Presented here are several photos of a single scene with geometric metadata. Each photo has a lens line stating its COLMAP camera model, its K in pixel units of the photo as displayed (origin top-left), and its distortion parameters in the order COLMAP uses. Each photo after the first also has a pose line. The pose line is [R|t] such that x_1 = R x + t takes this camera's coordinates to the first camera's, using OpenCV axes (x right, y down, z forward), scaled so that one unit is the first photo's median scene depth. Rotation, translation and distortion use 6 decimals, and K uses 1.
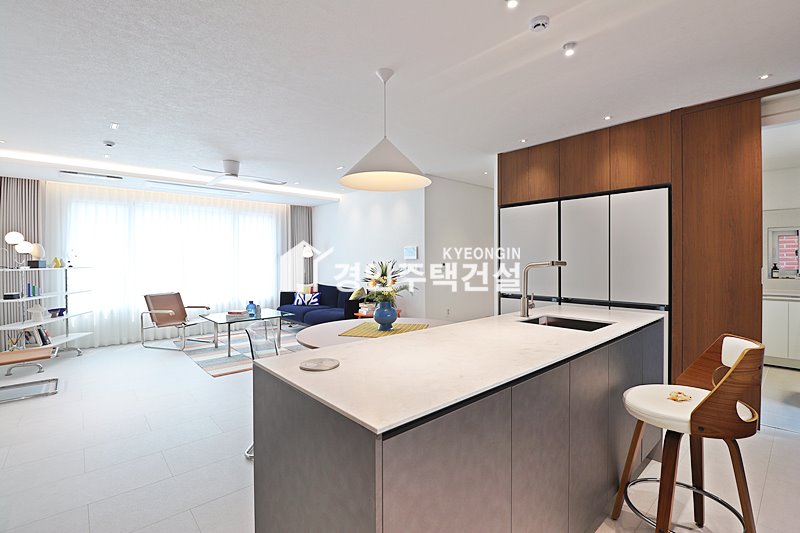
lens RADIAL K [[369.9, 0, 400.0], [0, 369.9, 266.5], [0, 0, 1]] dist [-0.000161, -0.008093]
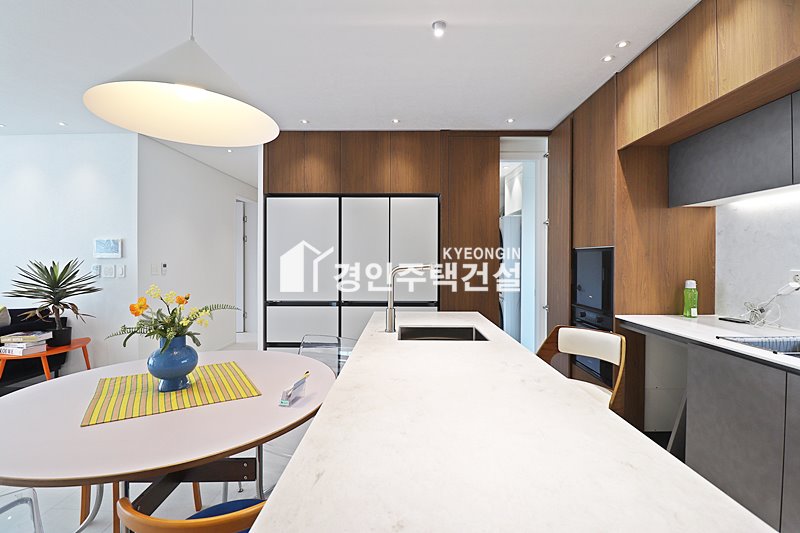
lens RADIAL K [[369.9, 0, 400.0], [0, 369.9, 266.5], [0, 0, 1]] dist [-0.000161, -0.008093]
pose [[0.673693, -0.009386, 0.738952, -0.173122], [0.006759, 0.999956, 0.006539, -0.009904], [-0.738980, 0.000589, 0.673727, 0.294238]]
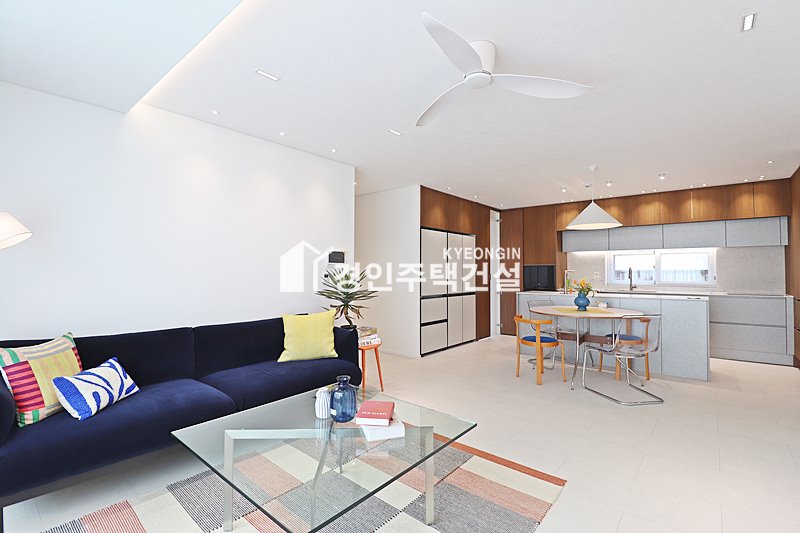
lens RADIAL K [[369.9, 0, 400.0], [0, 369.9, 266.5], [0, 0, 1]] dist [-0.000161, -0.008093]
pose [[-0.146650, 0.011386, 0.989123, -1.221678], [0.010281, 0.999897, -0.009986, -0.021249], [-0.989135, 0.008705, -0.146752, 1.597255]]
